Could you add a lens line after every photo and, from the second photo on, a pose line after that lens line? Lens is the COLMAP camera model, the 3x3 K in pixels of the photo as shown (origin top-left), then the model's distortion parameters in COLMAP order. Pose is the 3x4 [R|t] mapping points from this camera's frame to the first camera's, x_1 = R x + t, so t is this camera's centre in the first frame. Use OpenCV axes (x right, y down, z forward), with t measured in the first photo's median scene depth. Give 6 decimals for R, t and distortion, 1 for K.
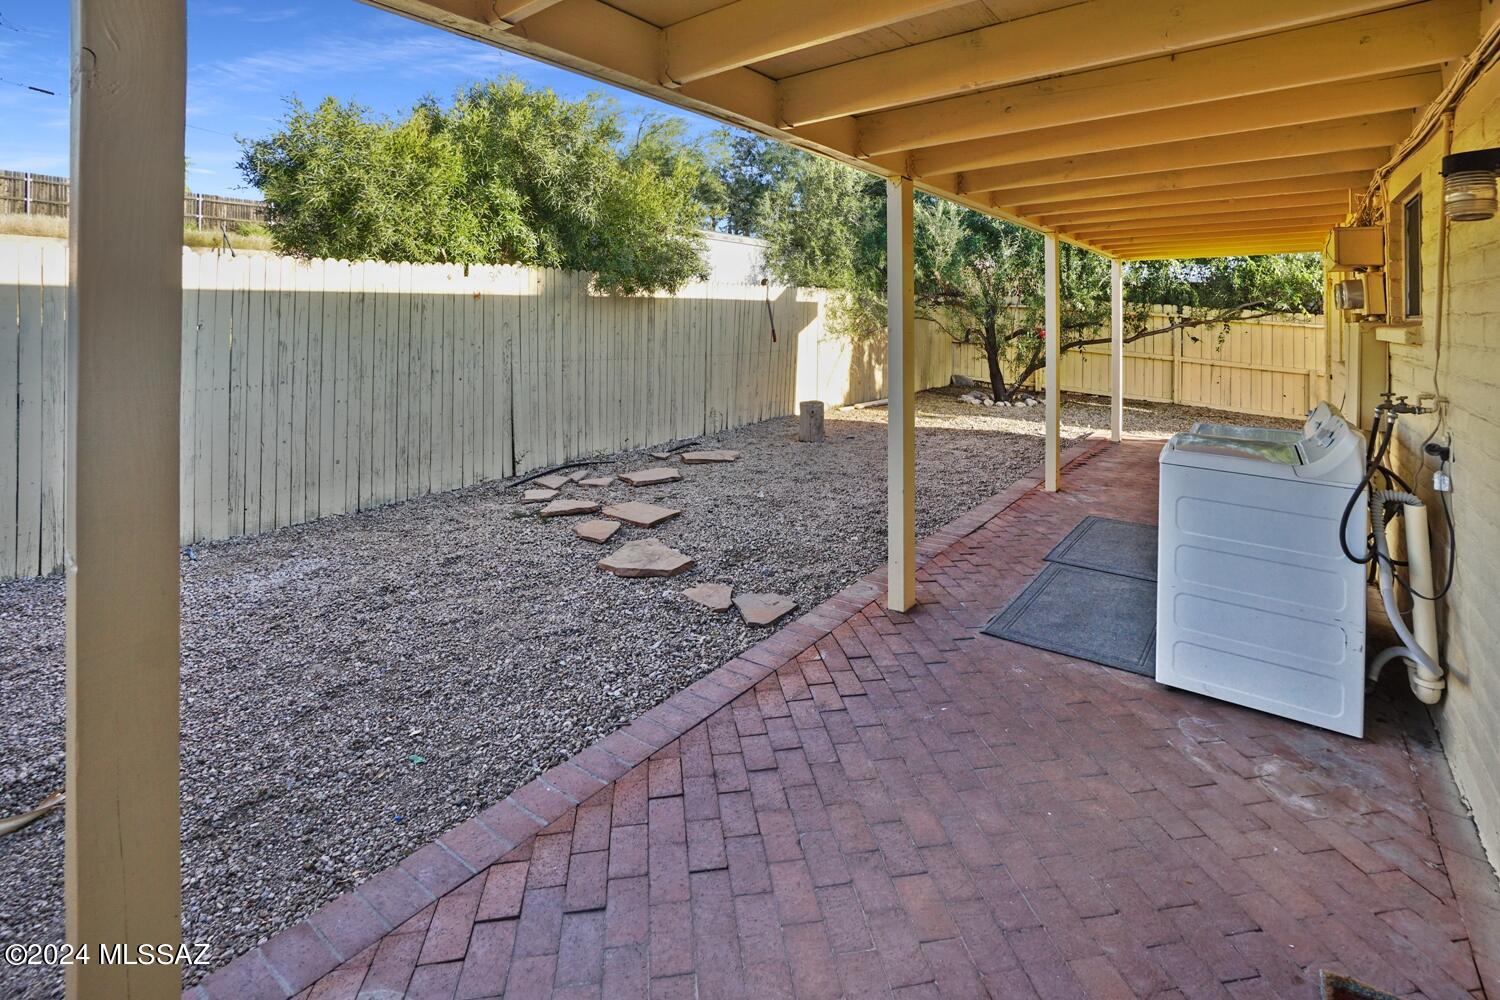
lens RADIAL K [[686.3, 0, 750.2], [0, 686.3, 470.9], [0, 0, 1]] dist [-0.063593, 0.023269]
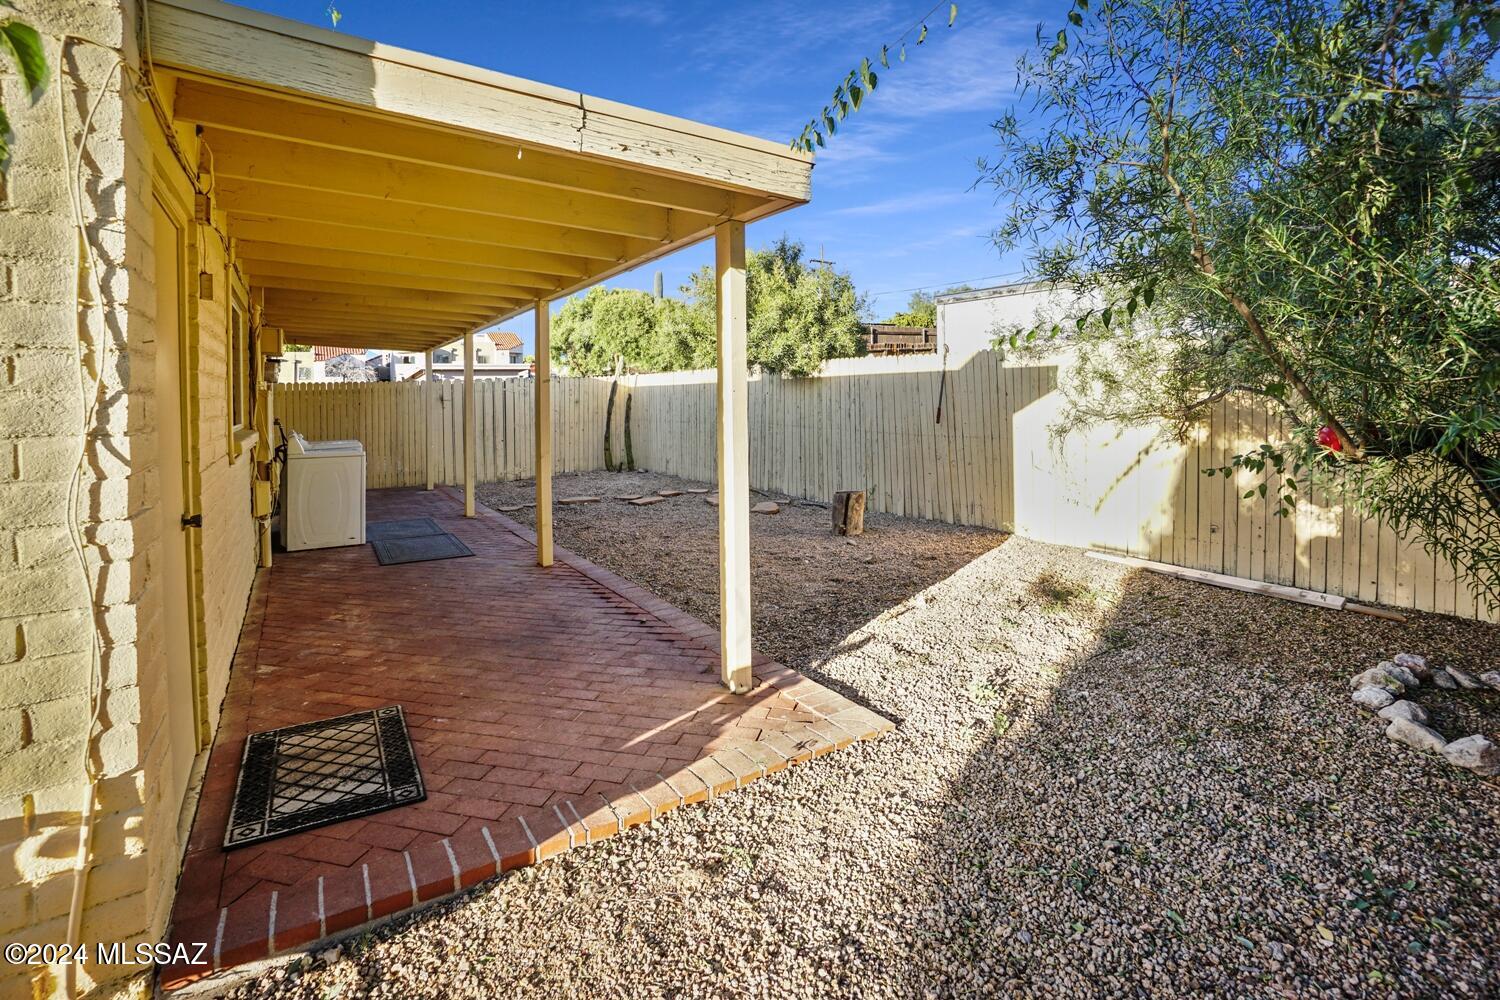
lens RADIAL K [[686.3, 0, 750.2], [0, 686.3, 470.9], [0, 0, 1]] dist [-0.063593, 0.023269]
pose [[-0.328048, 0.096562, -0.939713, 0.473848], [-0.204029, 0.964041, 0.170287, -0.125030], [0.922365, 0.247591, -0.296551, 0.583865]]
